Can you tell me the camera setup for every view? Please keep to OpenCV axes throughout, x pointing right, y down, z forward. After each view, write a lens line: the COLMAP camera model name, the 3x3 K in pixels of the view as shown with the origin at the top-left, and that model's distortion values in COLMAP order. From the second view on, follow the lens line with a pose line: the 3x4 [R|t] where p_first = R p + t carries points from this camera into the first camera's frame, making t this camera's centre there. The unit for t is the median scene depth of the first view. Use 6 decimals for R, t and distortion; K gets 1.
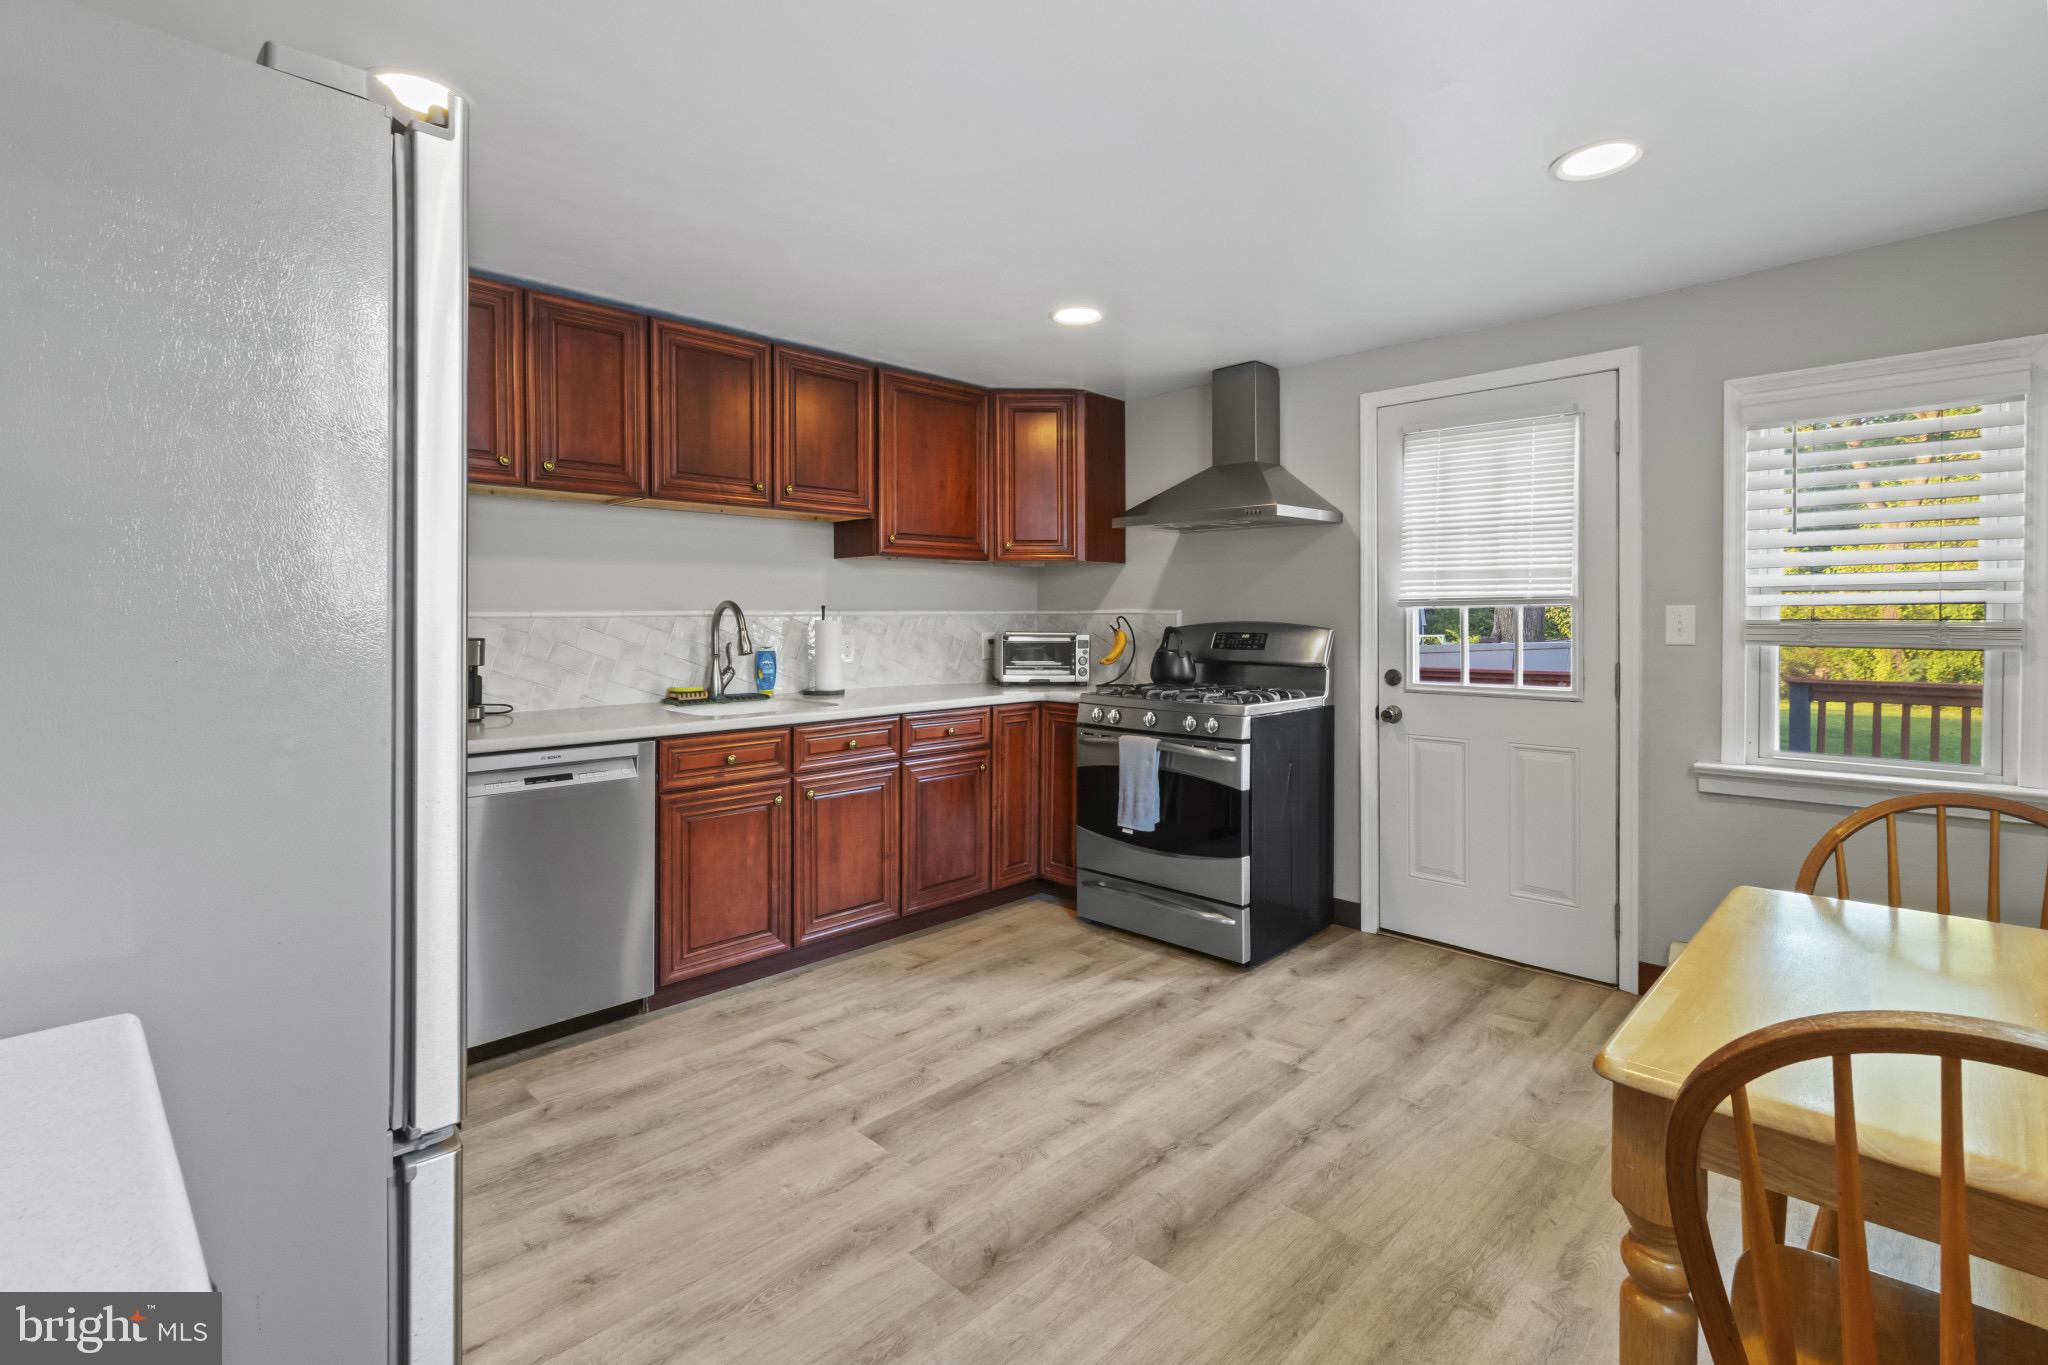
lens RADIAL K [[975.4, 0, 1025.7], [0, 975.4, 612.5], [0, 0, 1]] dist [0.000928, 0.000216]
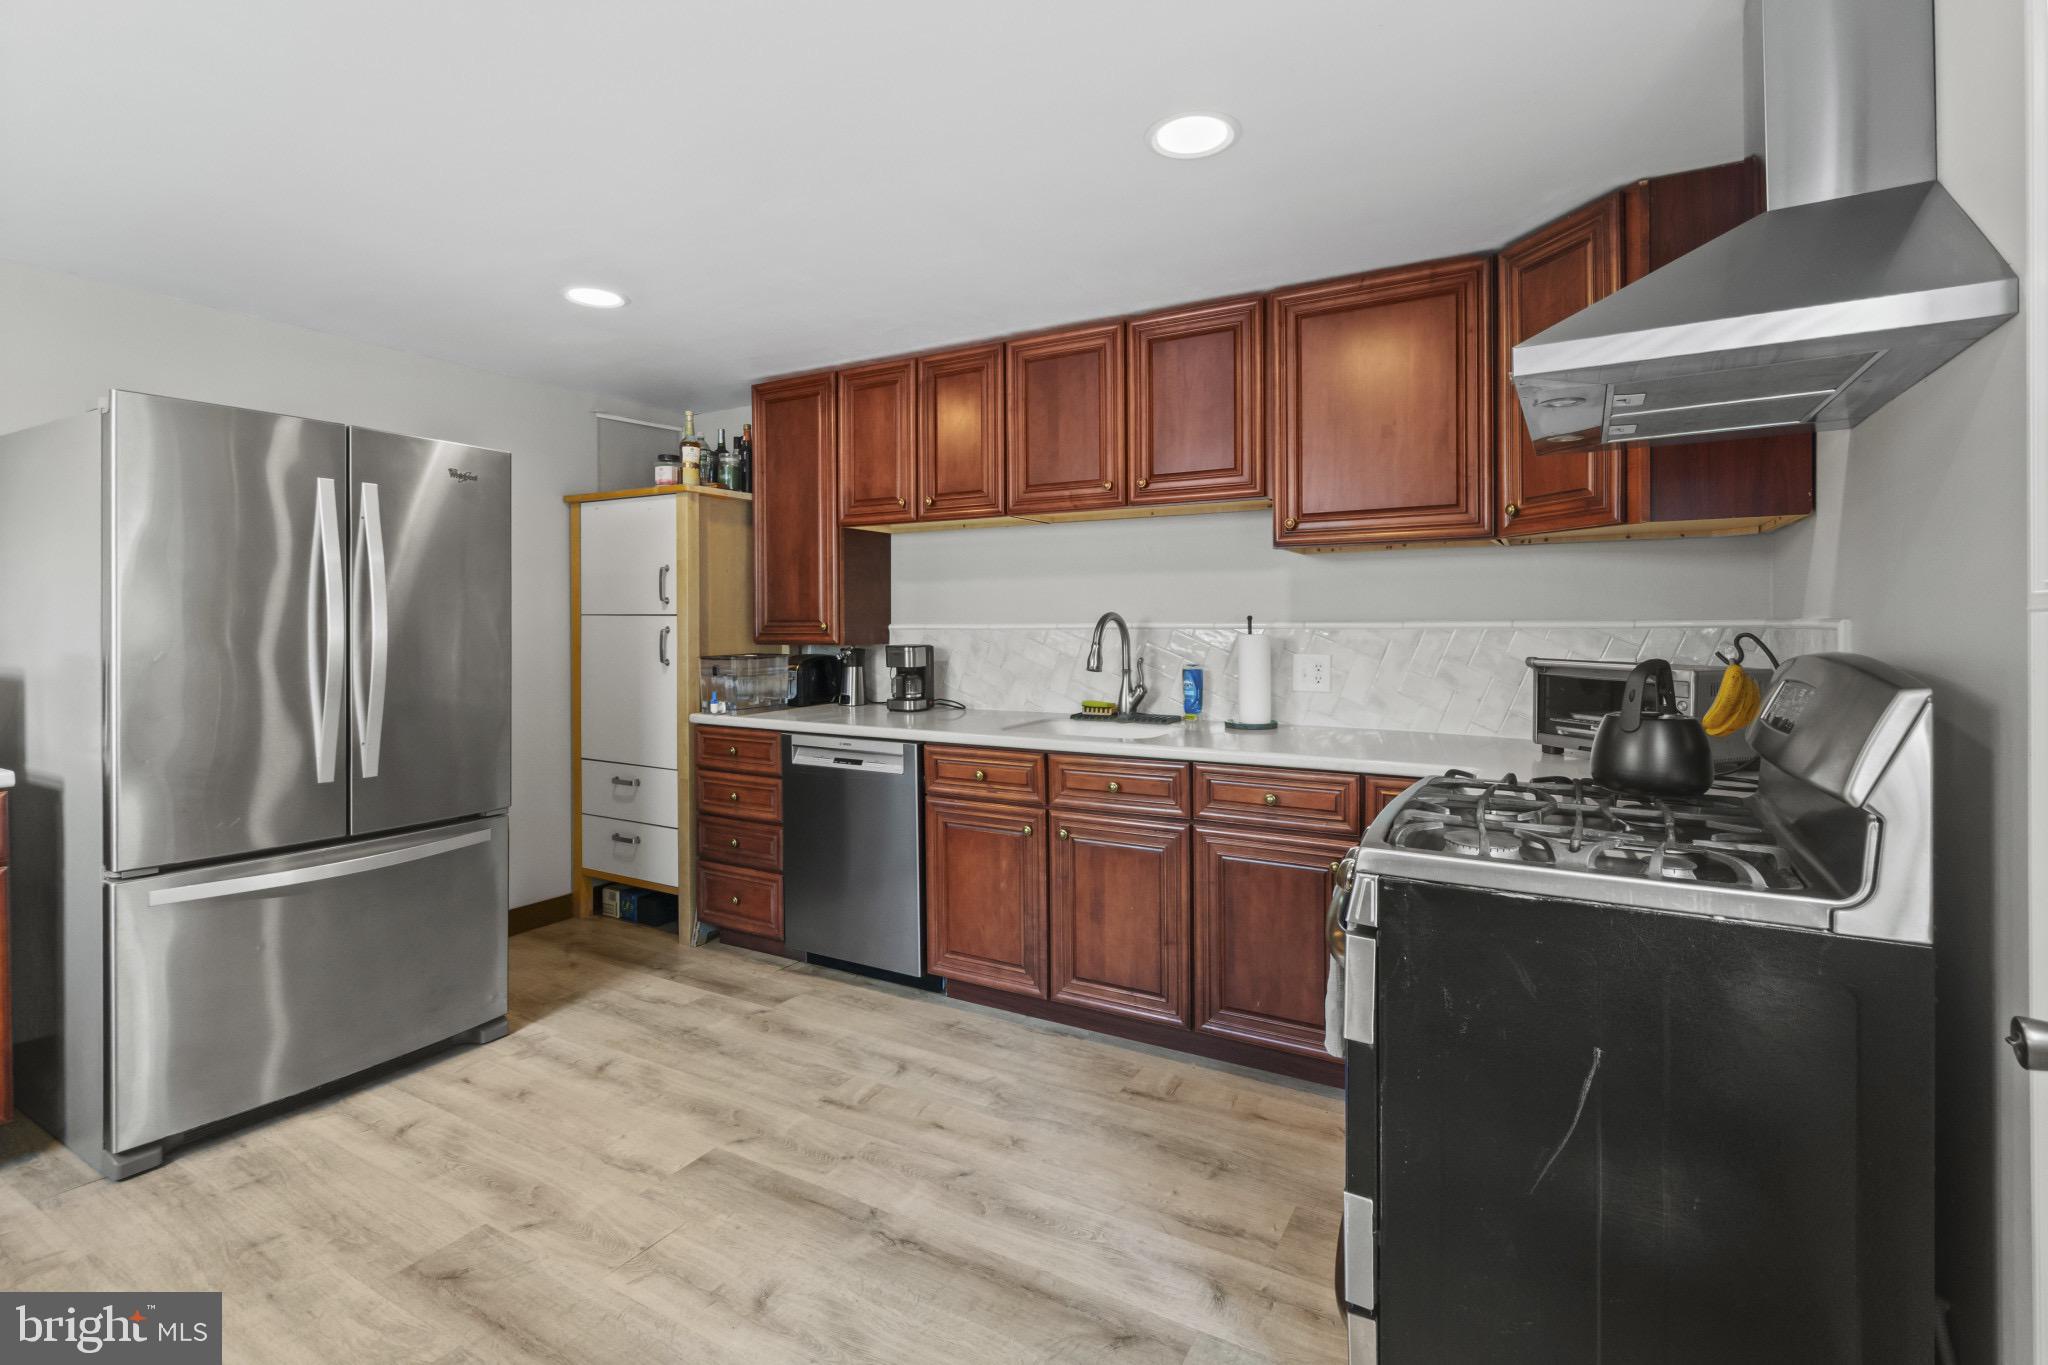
lens RADIAL K [[954.1, 0, 1026.6], [0, 954.1, 621.5], [0, 0, 1]] dist [-0.000286, 0.000602]
pose [[0.246279, 0.000047, -0.969199, 0.631197], [0.003993, 0.999991, 0.001063, -0.005156], [0.969191, -0.004132, 0.246277, 0.794749]]
